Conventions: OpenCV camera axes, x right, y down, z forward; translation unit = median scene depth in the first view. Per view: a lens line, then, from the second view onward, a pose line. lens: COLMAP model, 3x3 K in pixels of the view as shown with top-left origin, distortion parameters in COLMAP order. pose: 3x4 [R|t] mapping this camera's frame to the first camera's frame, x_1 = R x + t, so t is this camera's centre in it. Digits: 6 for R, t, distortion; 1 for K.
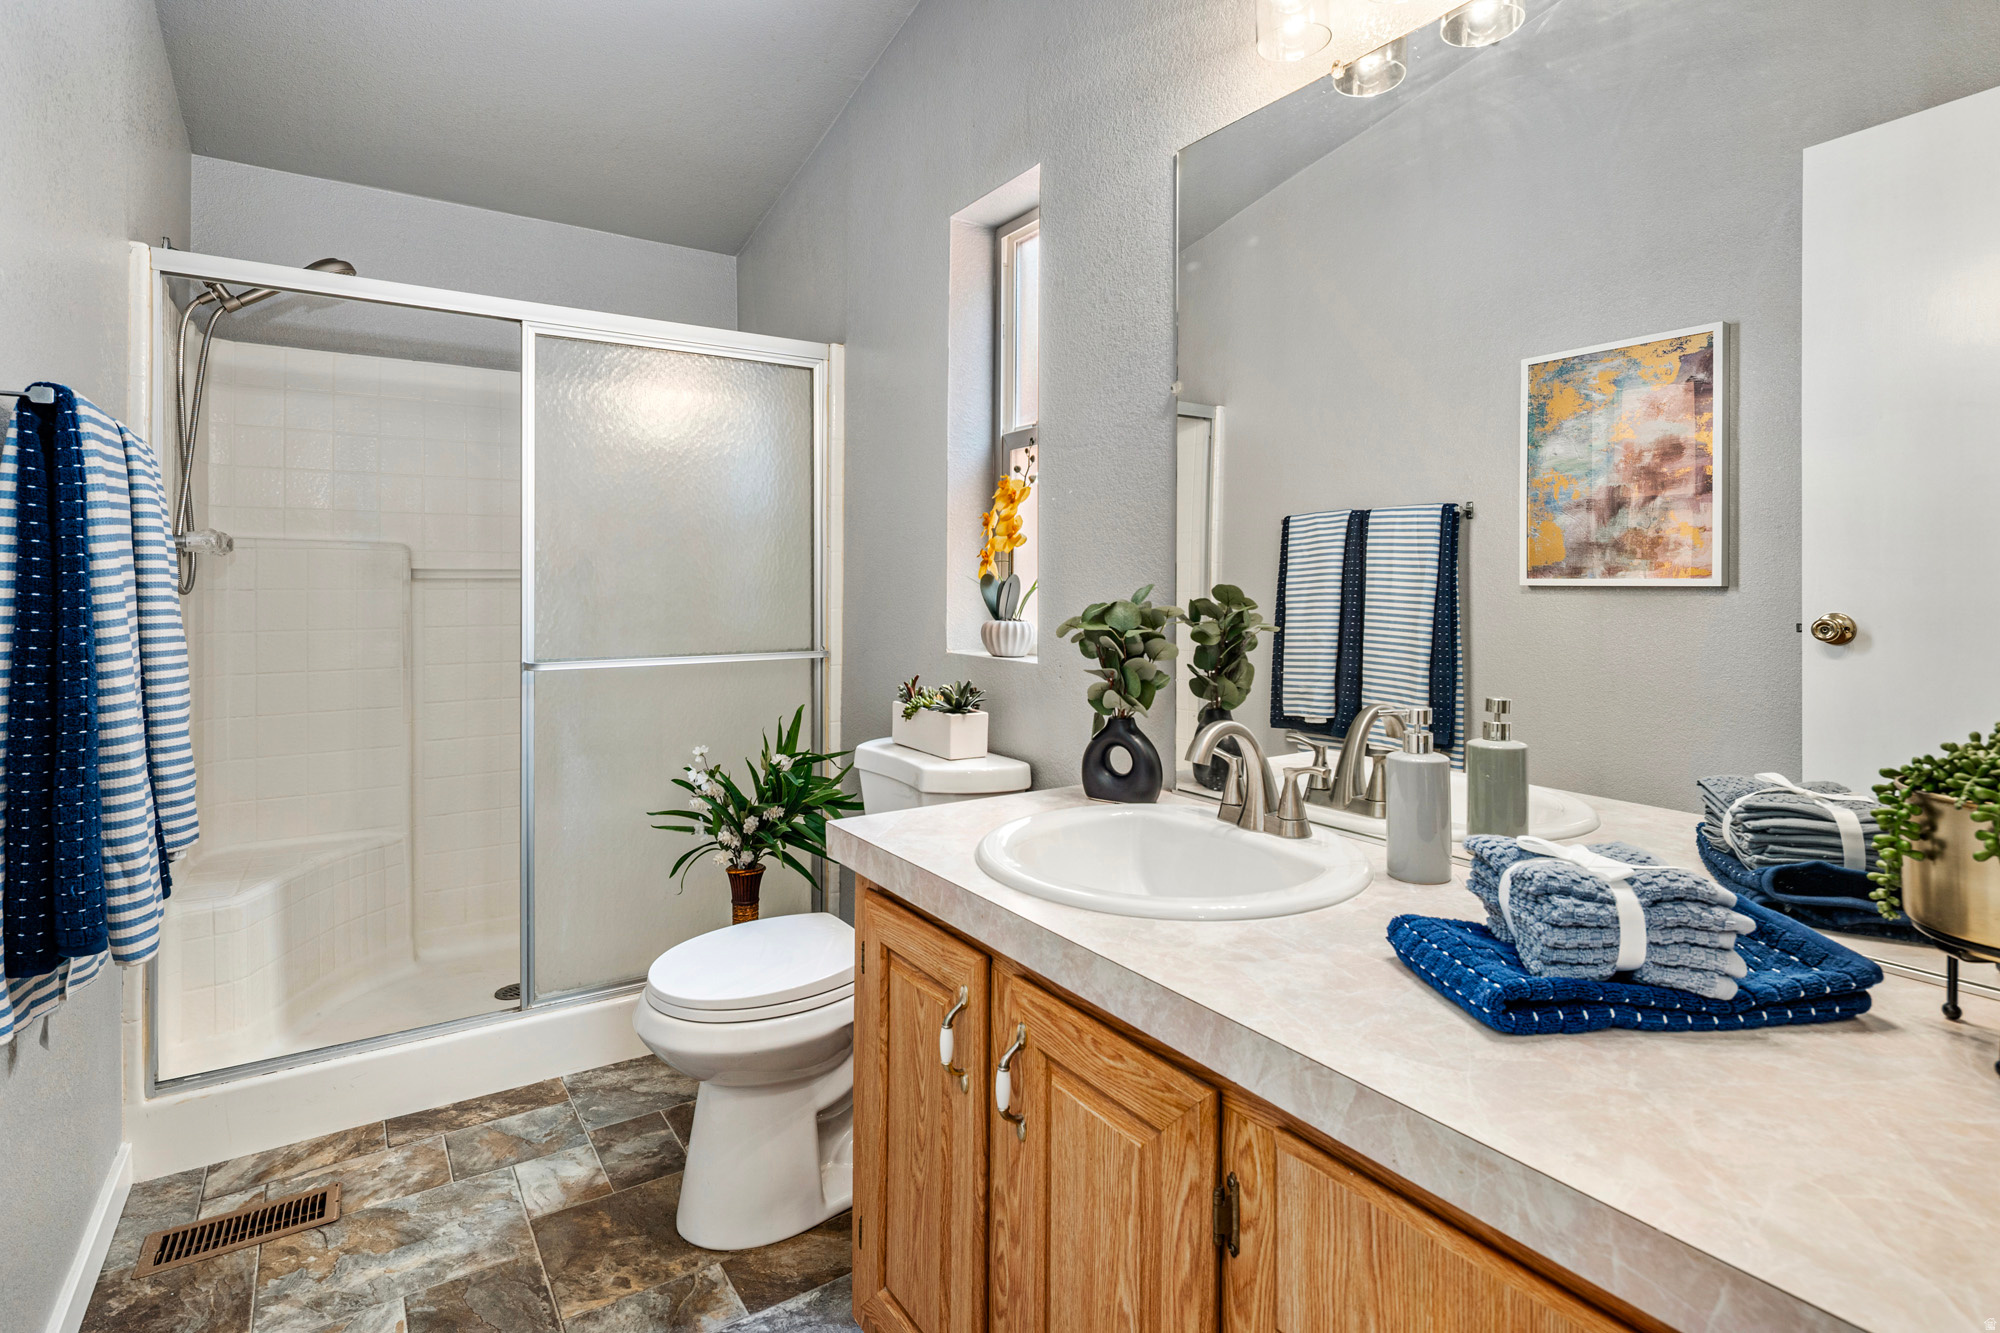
lens RADIAL K [[982.3, 0, 1001.7], [0, 982.3, 594.5], [0, 0, 1]] dist [0.001062, -0.000890]
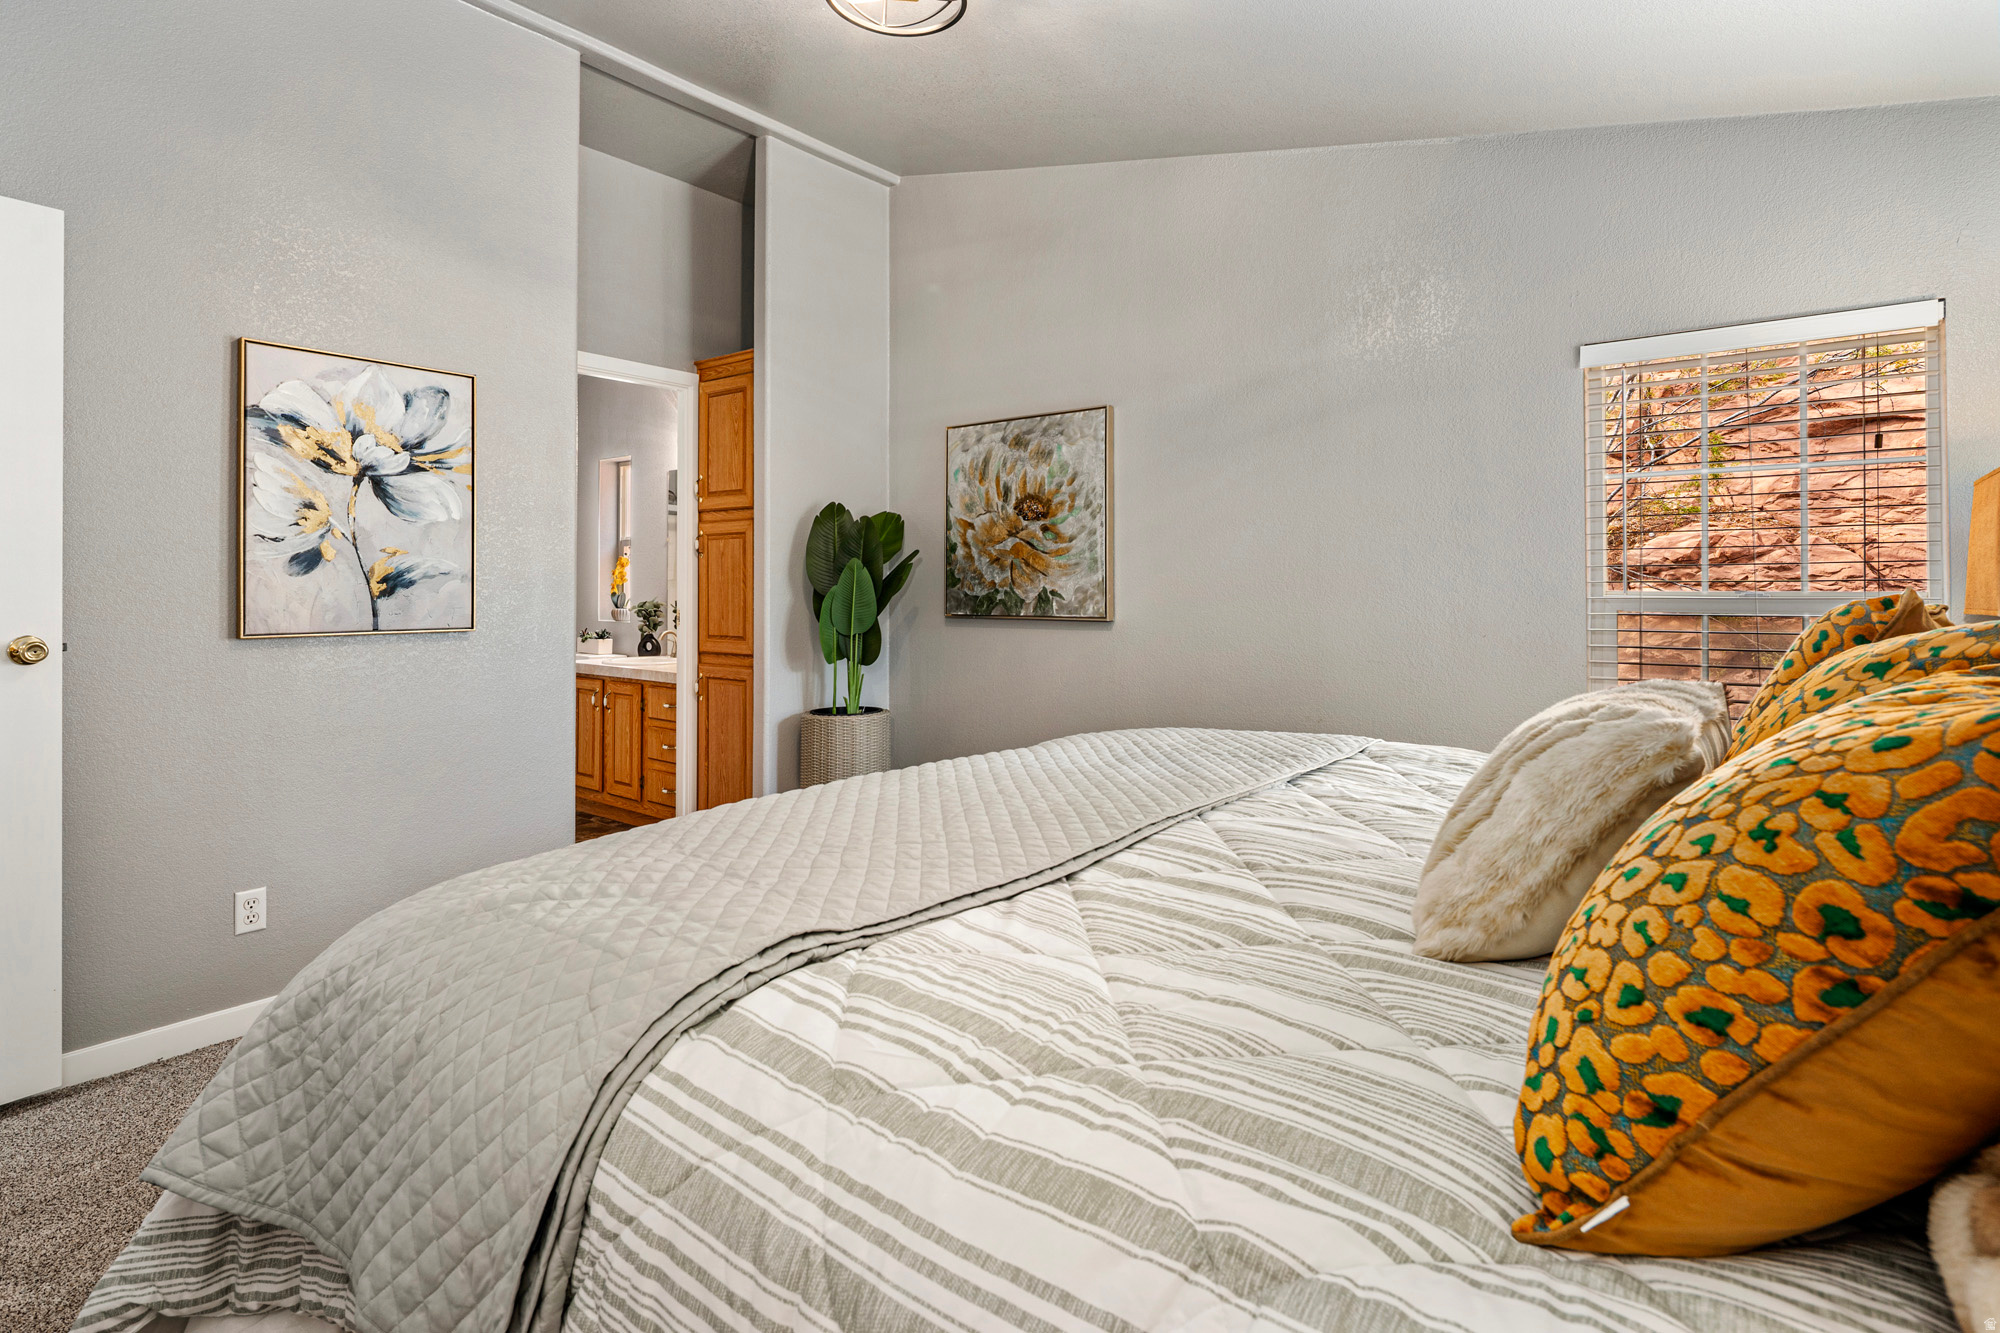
lens RADIAL K [[982.3, 0, 1001.7], [0, 982.3, 594.5], [0, 0, 1]] dist [0.001062, -0.000890]
pose [[0.951575, -0.004833, 0.307380, 0.195322], [0.005995, 0.999978, -0.002838, 0.000475], [-0.307359, 0.004543, 0.951583, -2.208892]]
